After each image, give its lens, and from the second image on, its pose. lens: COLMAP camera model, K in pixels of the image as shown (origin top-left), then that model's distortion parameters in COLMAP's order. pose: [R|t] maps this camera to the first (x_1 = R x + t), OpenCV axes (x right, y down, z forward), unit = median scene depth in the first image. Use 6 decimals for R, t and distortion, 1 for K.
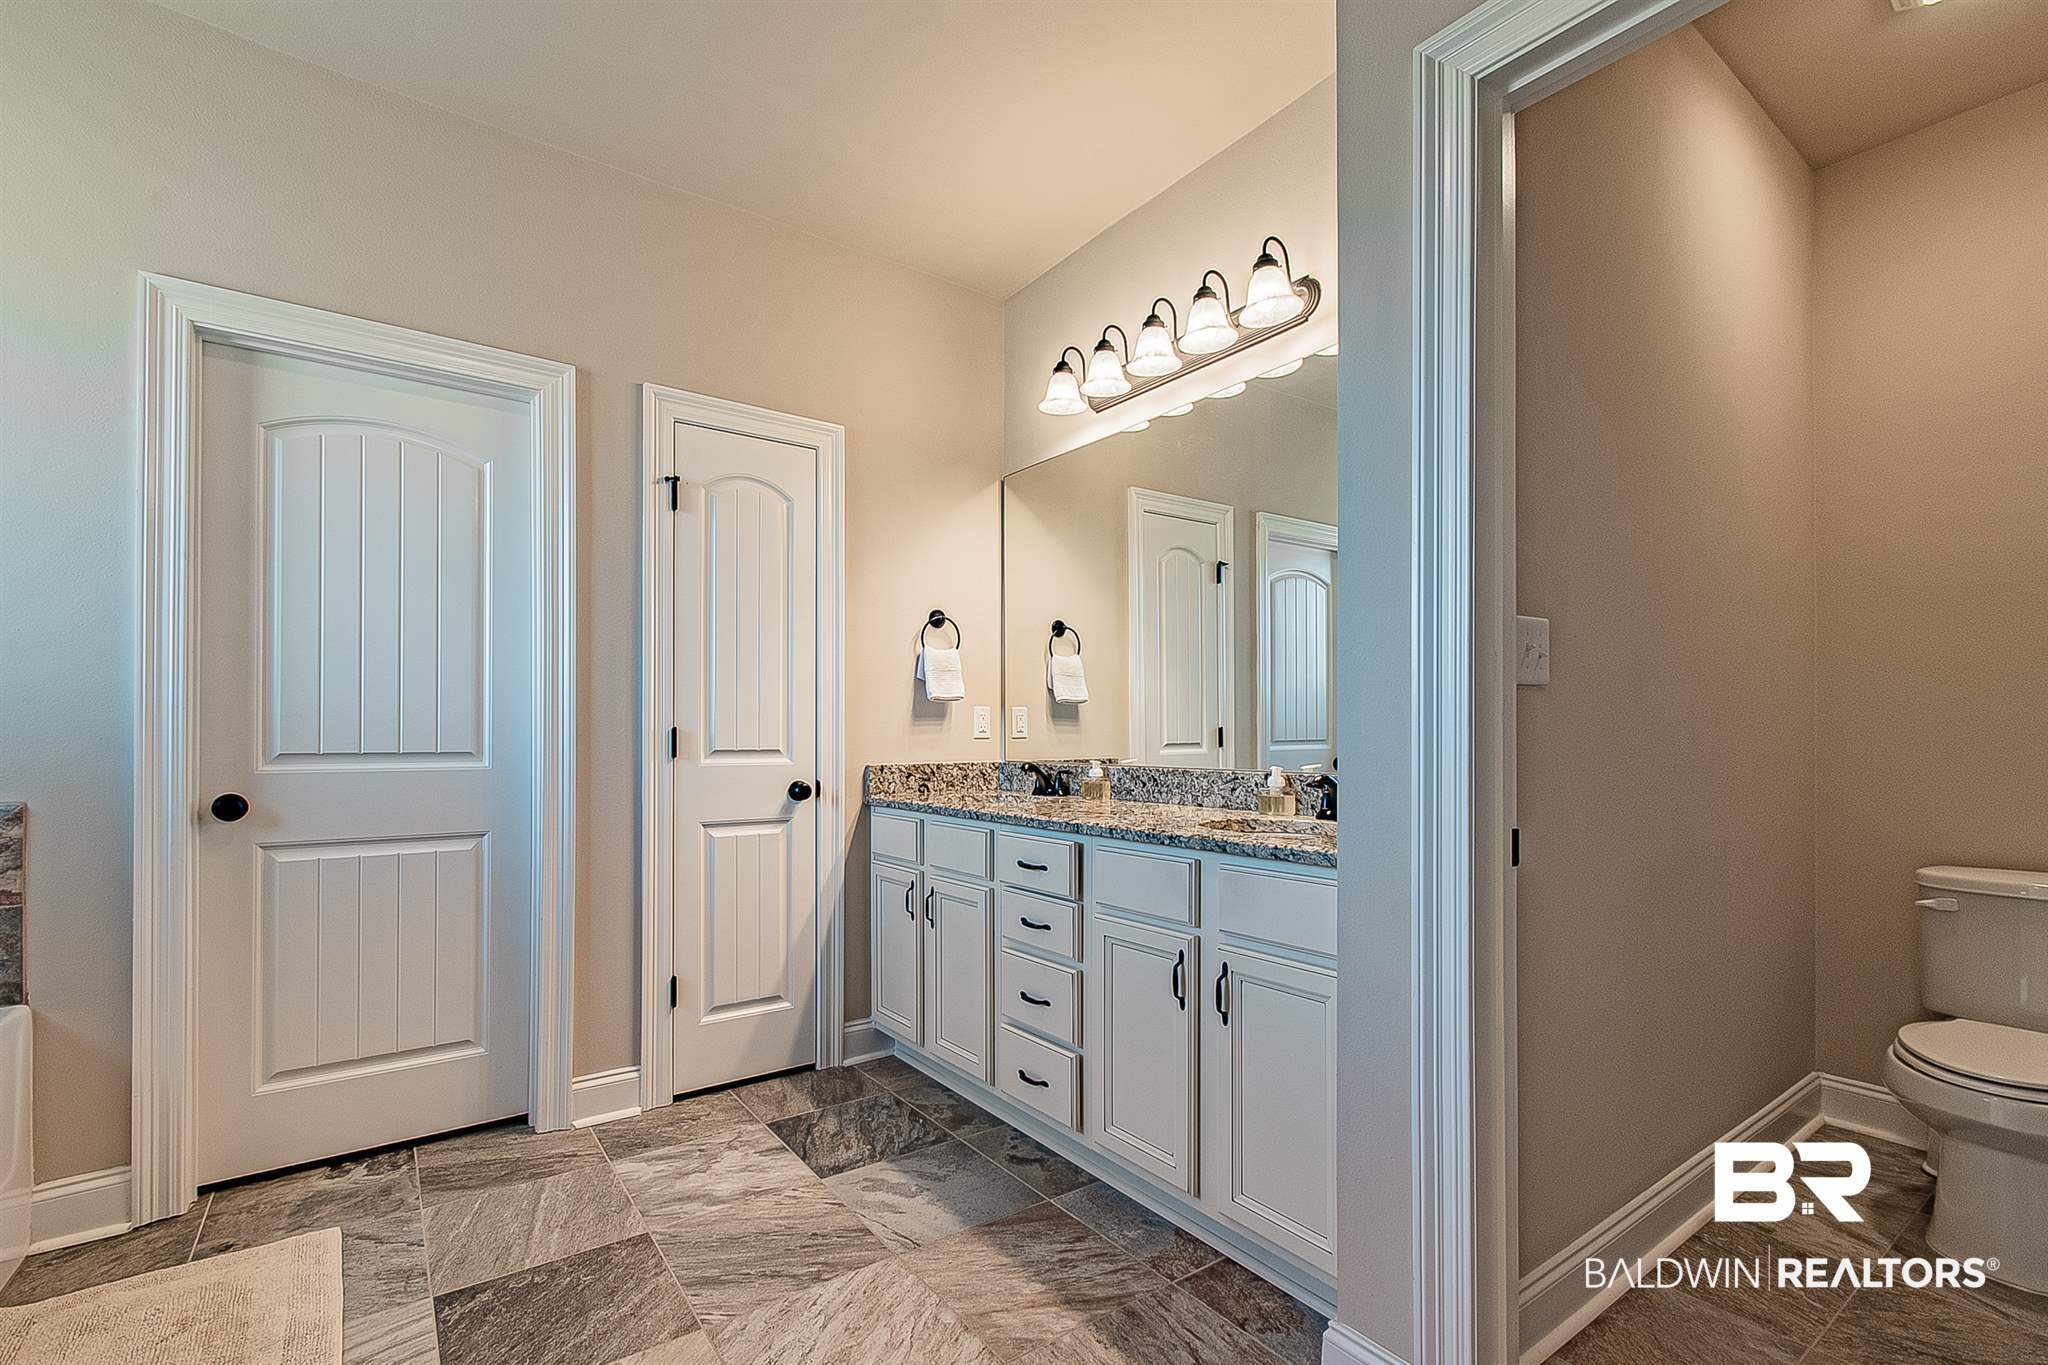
lens RADIAL K [[922.8, 0, 1023.1], [0, 922.8, 730.4], [0, 0, 1]] dist [0.000155, -0.000364]
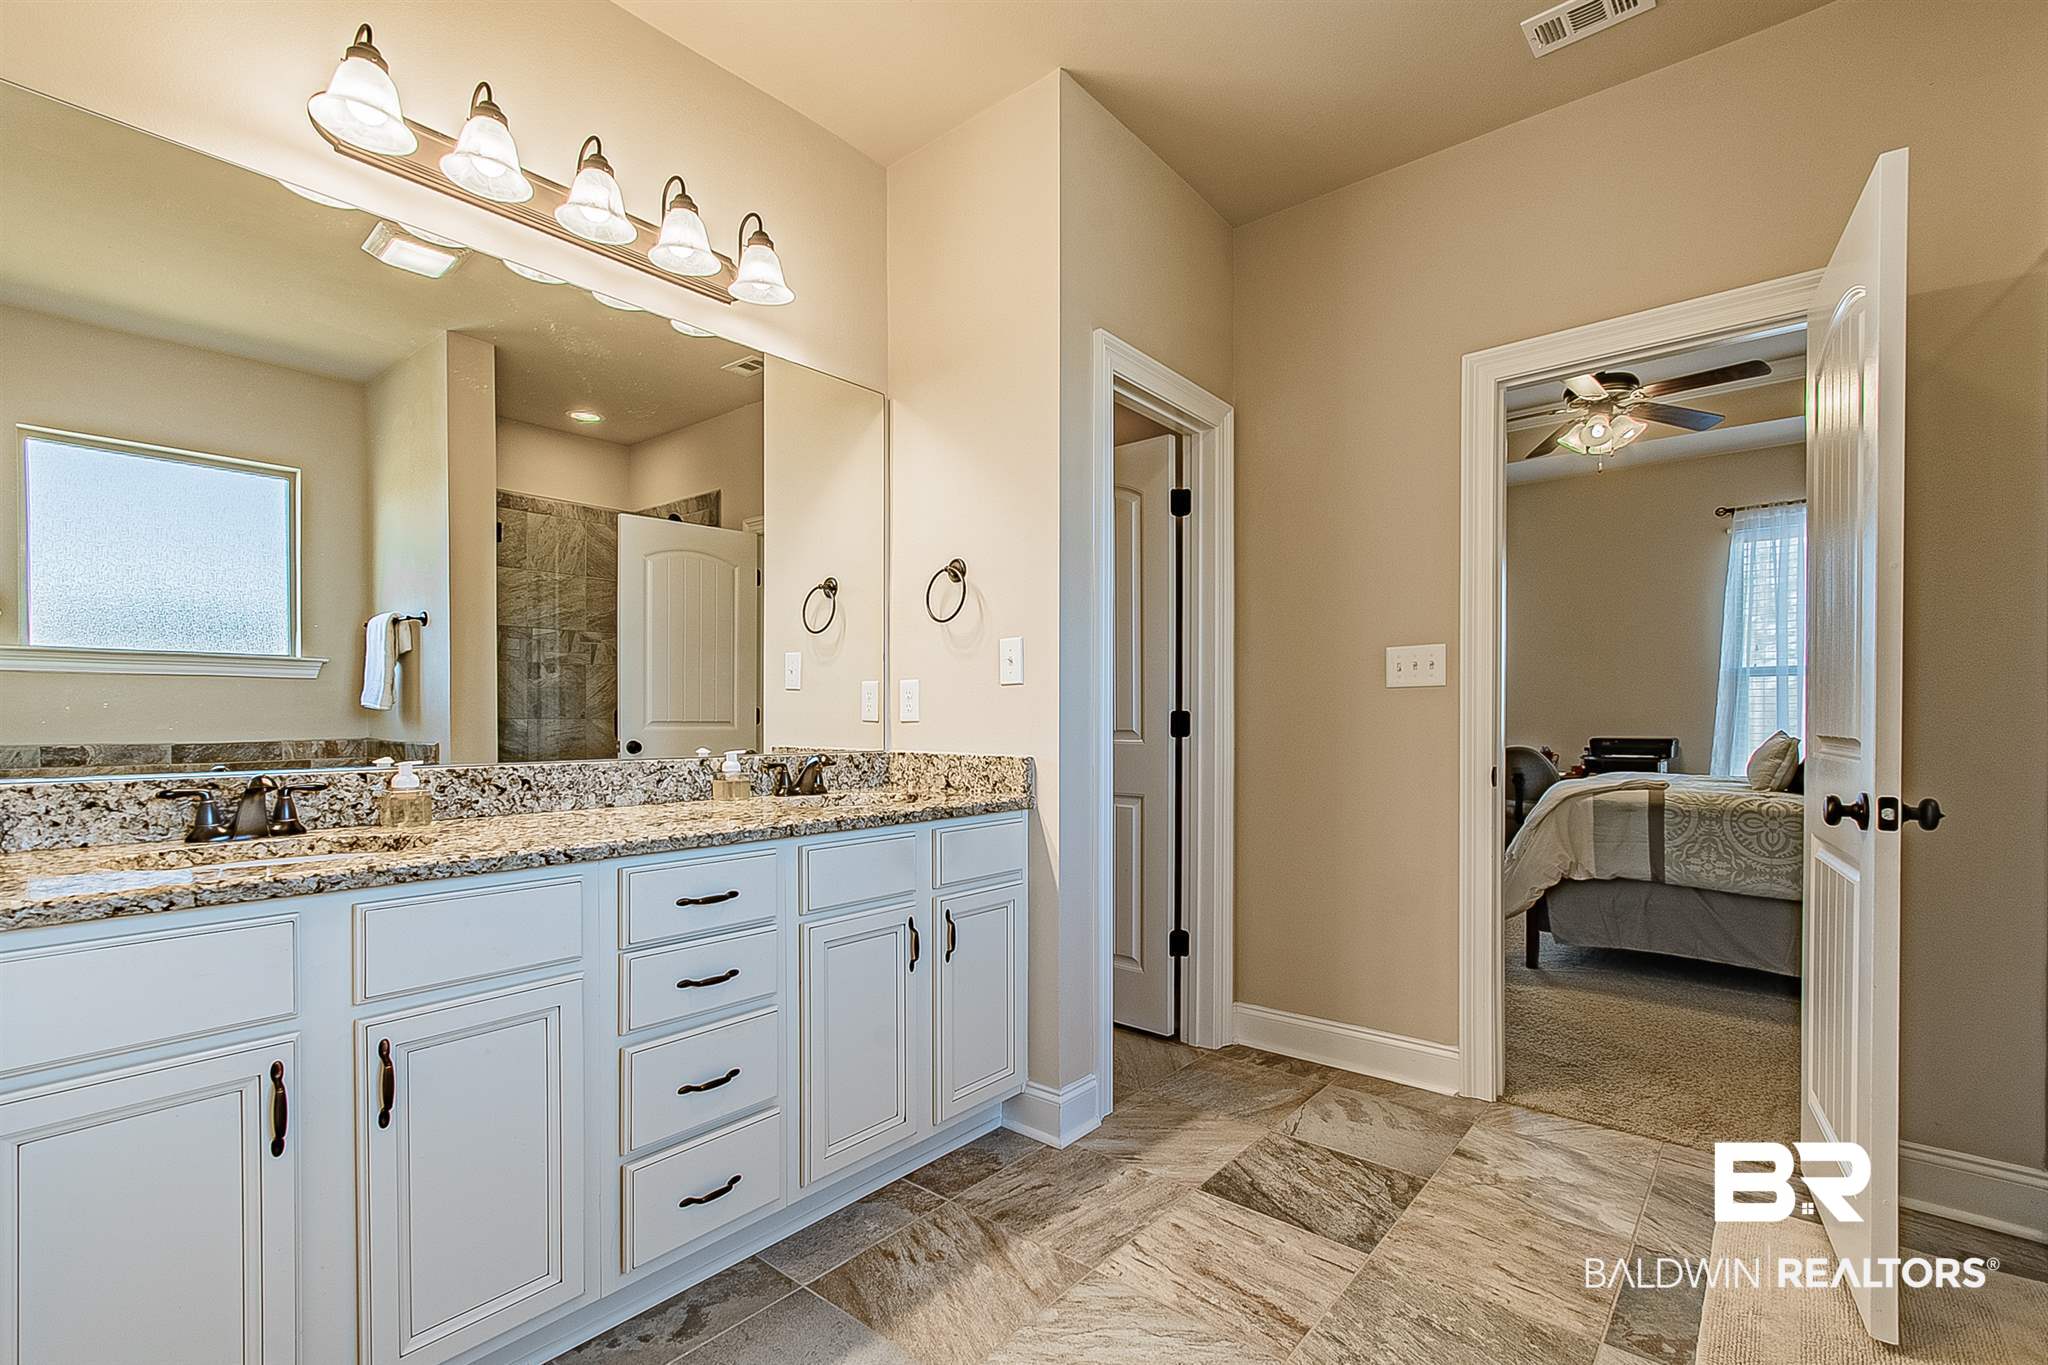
lens RADIAL K [[922.8, 0, 1023.1], [0, 922.8, 730.4], [0, 0, 1]] dist [0.000155, -0.000364]
pose [[-0.262617, -0.011539, 0.964831, -0.769453], [-0.006549, 0.999927, 0.010176, 0.005314], [-0.964878, -0.003646, -0.262674, 0.979052]]
